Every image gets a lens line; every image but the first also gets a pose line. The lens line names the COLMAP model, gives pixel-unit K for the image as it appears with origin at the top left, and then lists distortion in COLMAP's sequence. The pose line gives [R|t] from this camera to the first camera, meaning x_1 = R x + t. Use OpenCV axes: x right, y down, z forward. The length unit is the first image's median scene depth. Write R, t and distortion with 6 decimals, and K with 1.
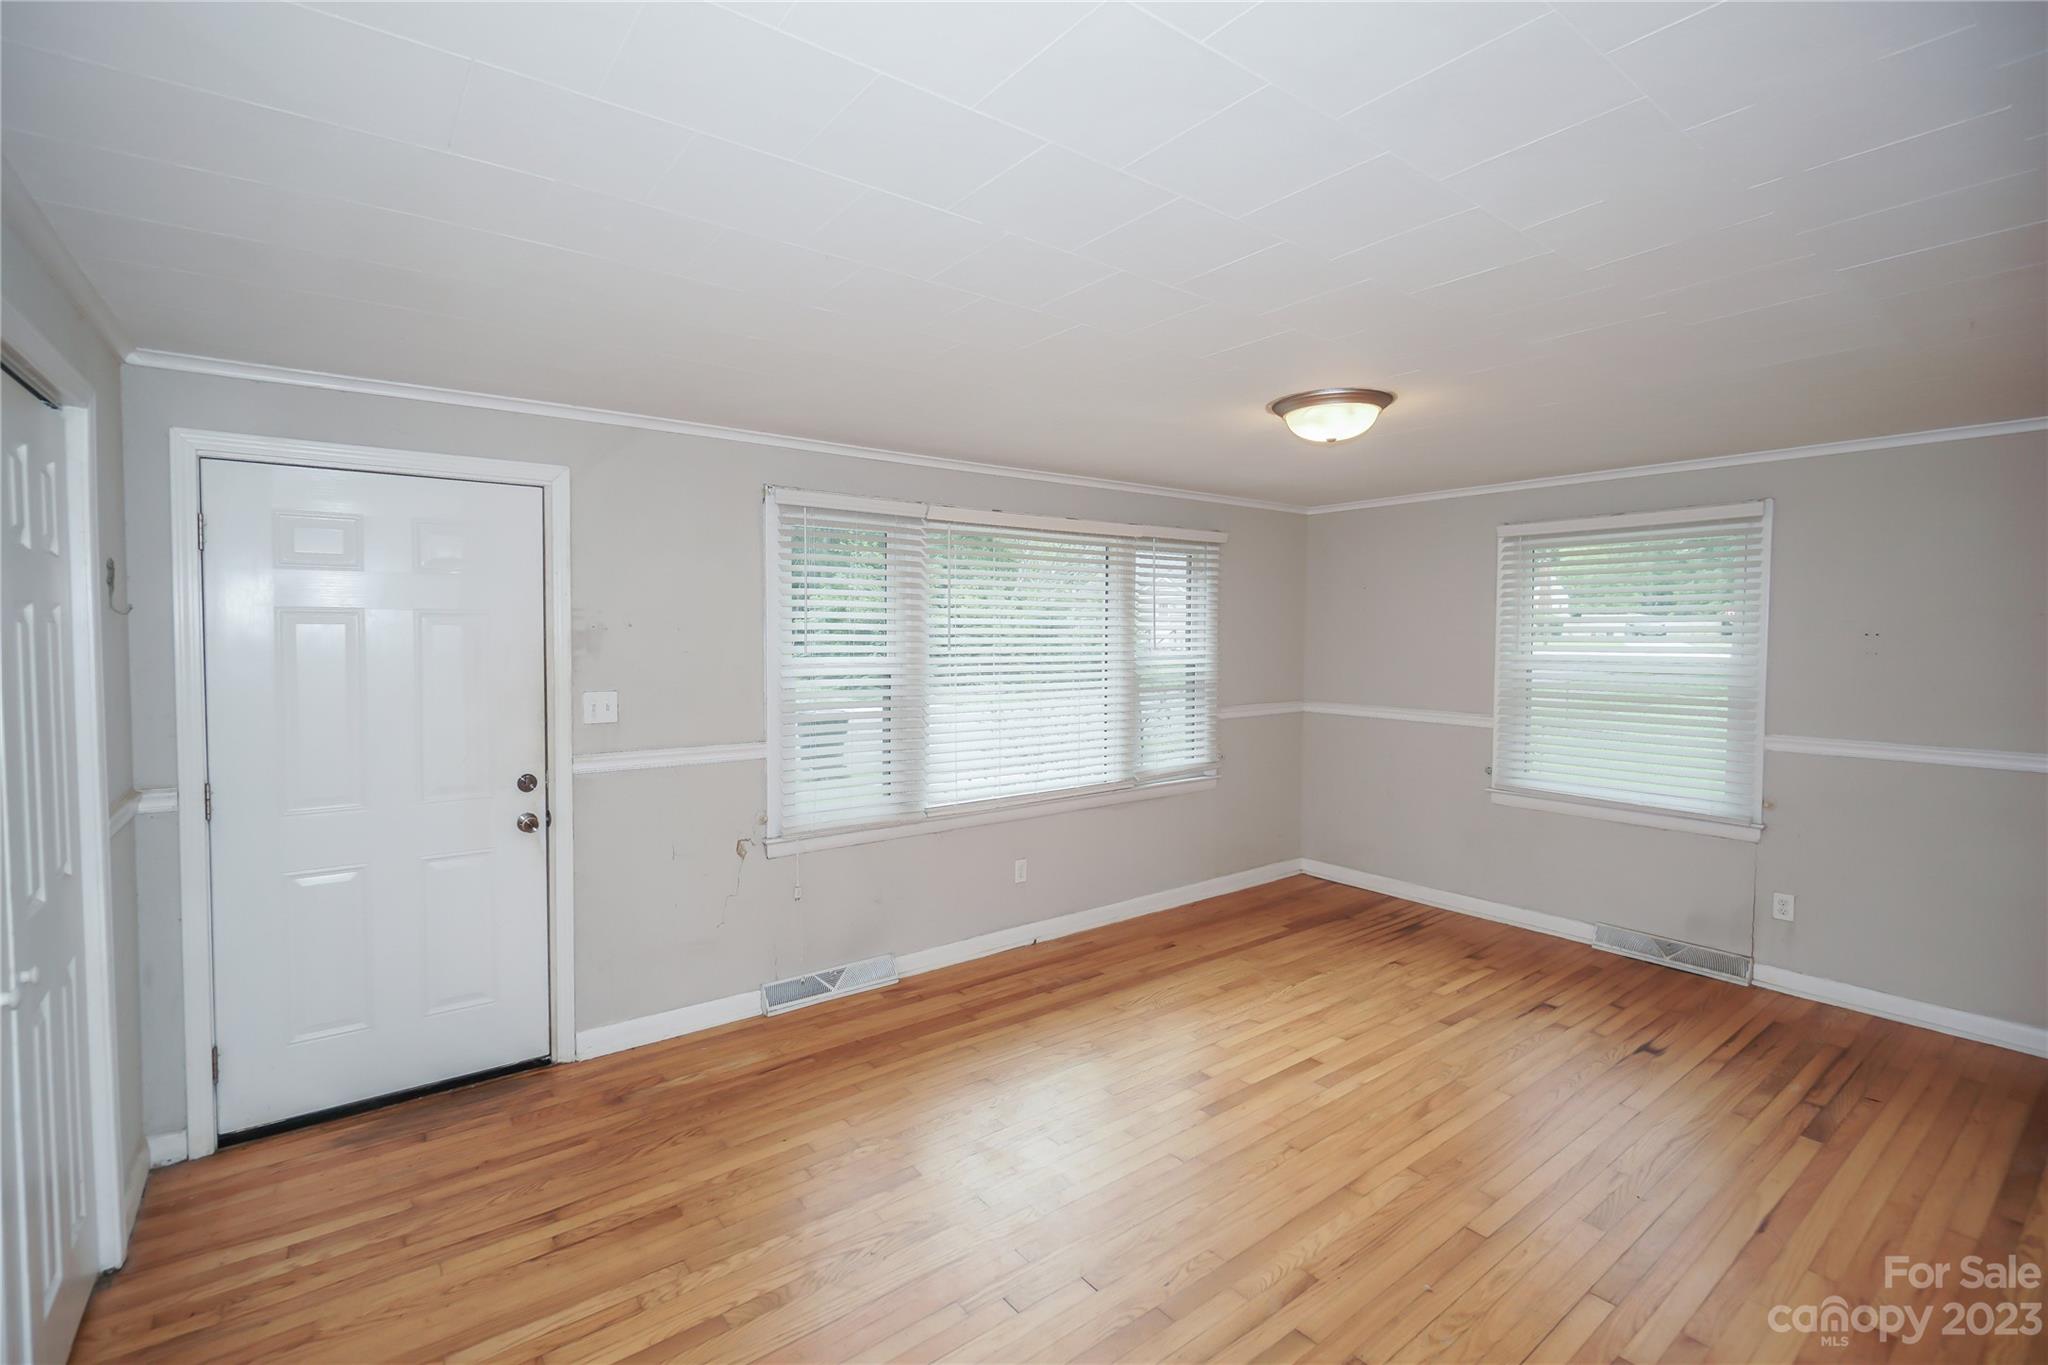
lens RADIAL K [[915.4, 0, 996.0], [0, 915.4, 678.3], [0, 0, 1]] dist [-0.002969, -0.000086]
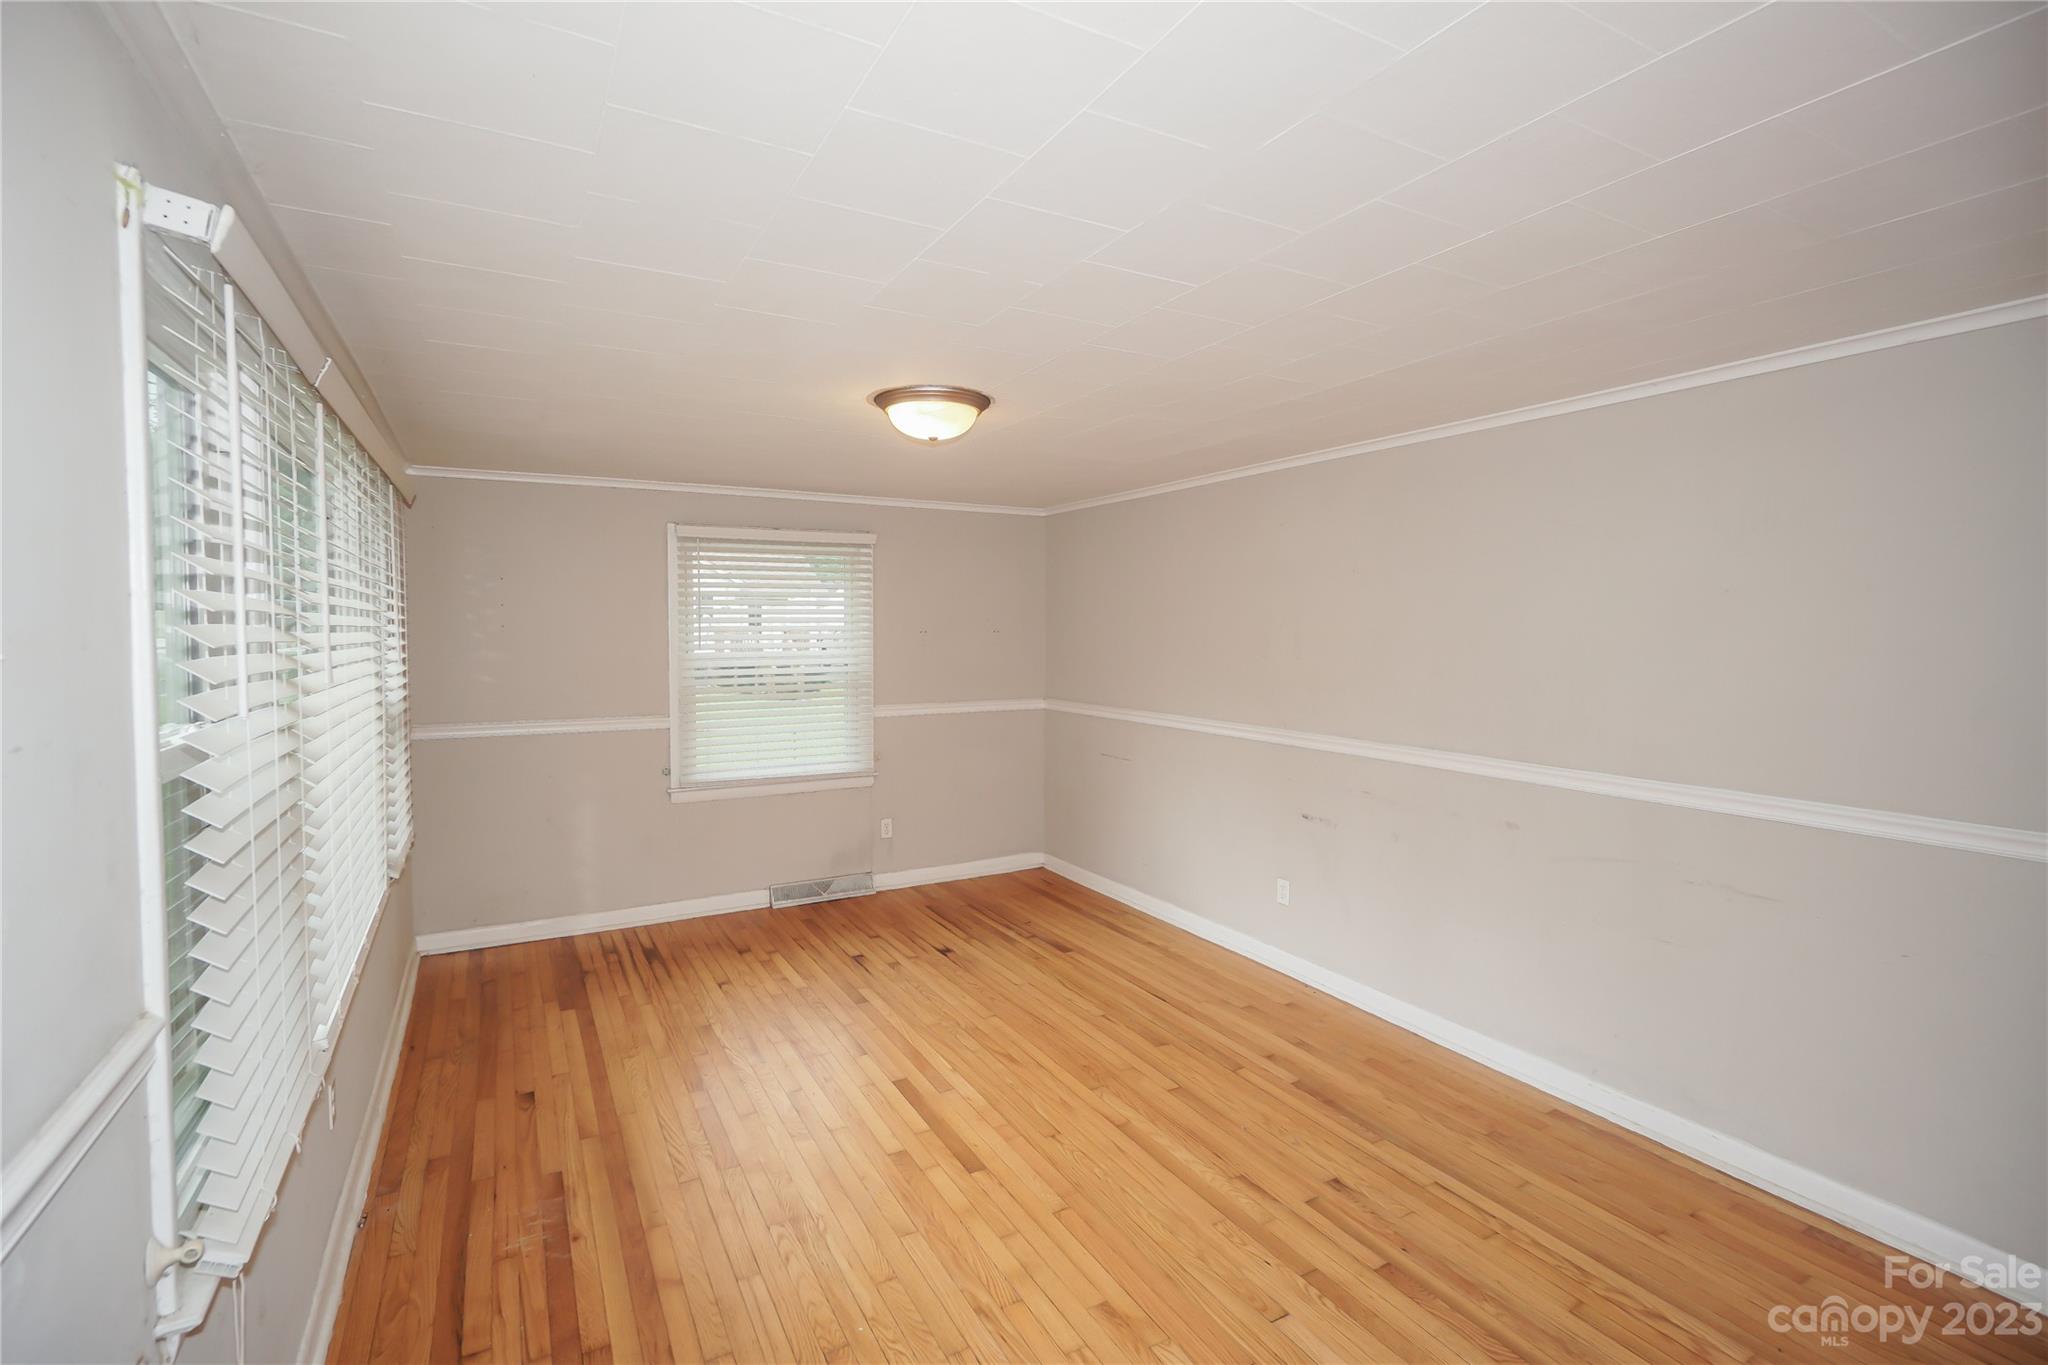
lens RADIAL K [[915.4, 0, 996.0], [0, 915.4, 678.3], [0, 0, 1]] dist [-0.002969, -0.000086]
pose [[0.147644, -0.060498, 0.987189, -0.466130], [0.051938, 0.997224, 0.053345, -0.041703], [-0.987676, 0.043397, 0.150376, 0.611867]]
